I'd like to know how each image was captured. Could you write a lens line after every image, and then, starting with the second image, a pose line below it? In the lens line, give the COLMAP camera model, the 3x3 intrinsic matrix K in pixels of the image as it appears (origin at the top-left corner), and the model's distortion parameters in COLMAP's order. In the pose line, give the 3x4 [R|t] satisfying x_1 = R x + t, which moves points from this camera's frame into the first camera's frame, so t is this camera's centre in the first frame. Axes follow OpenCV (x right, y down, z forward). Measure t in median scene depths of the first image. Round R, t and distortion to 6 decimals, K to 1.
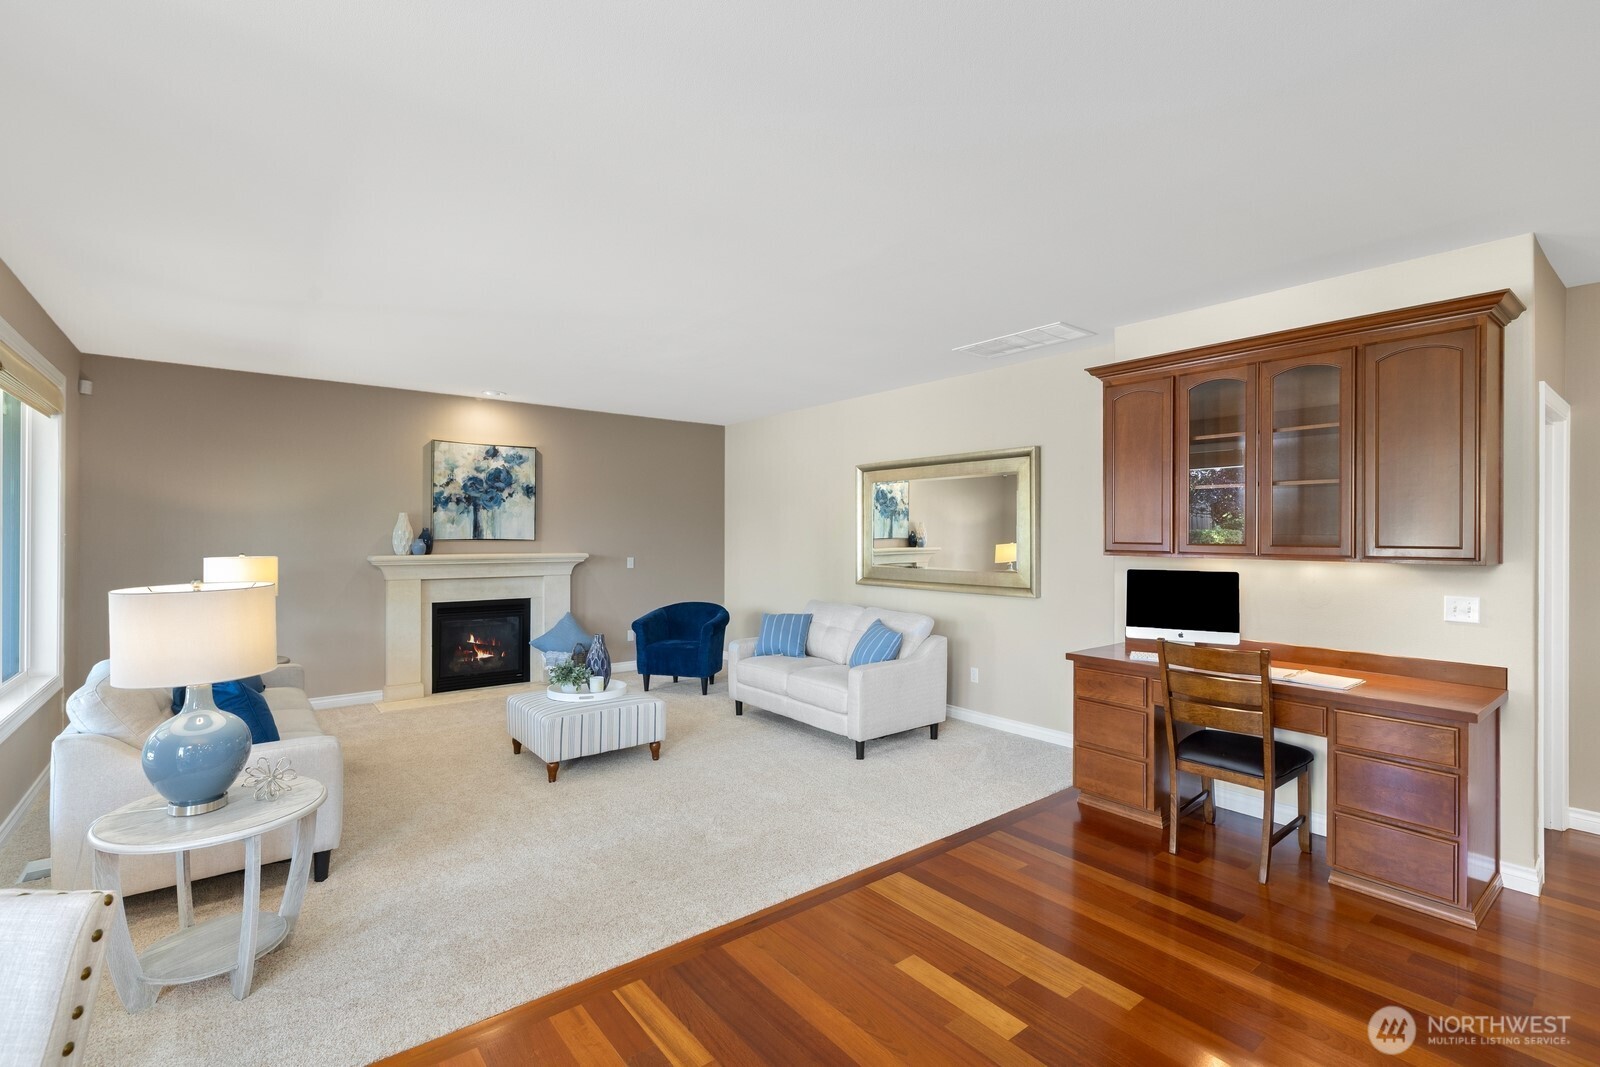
lens RADIAL K [[728.3, 0, 786.5], [0, 728.3, 546.2], [0, 0, 1]] dist [0.002121, 0.000825]
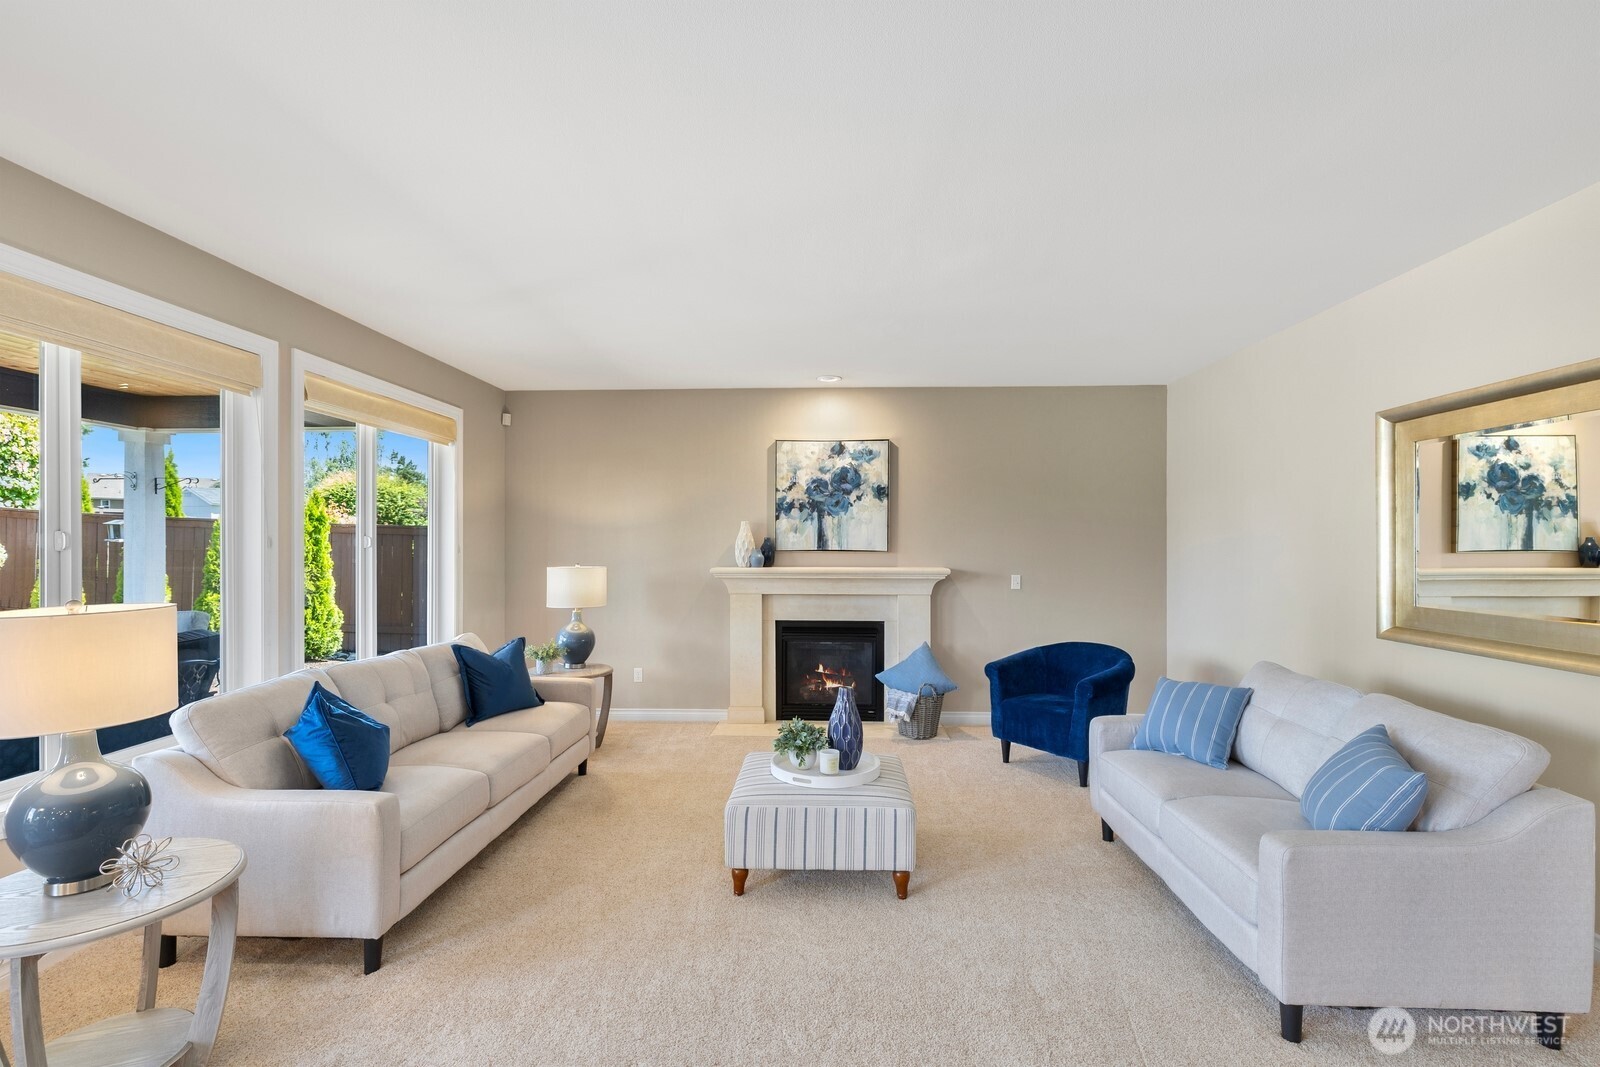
lens RADIAL K [[728.3, 0, 786.5], [0, 728.3, 546.2], [0, 0, 1]] dist [0.002121, 0.000825]
pose [[0.760751, -0.000198, -0.649044, 0.109407], [-0.009463, 0.999890, -0.011397, -0.003918], [0.648975, 0.014812, 0.760666, 0.312126]]
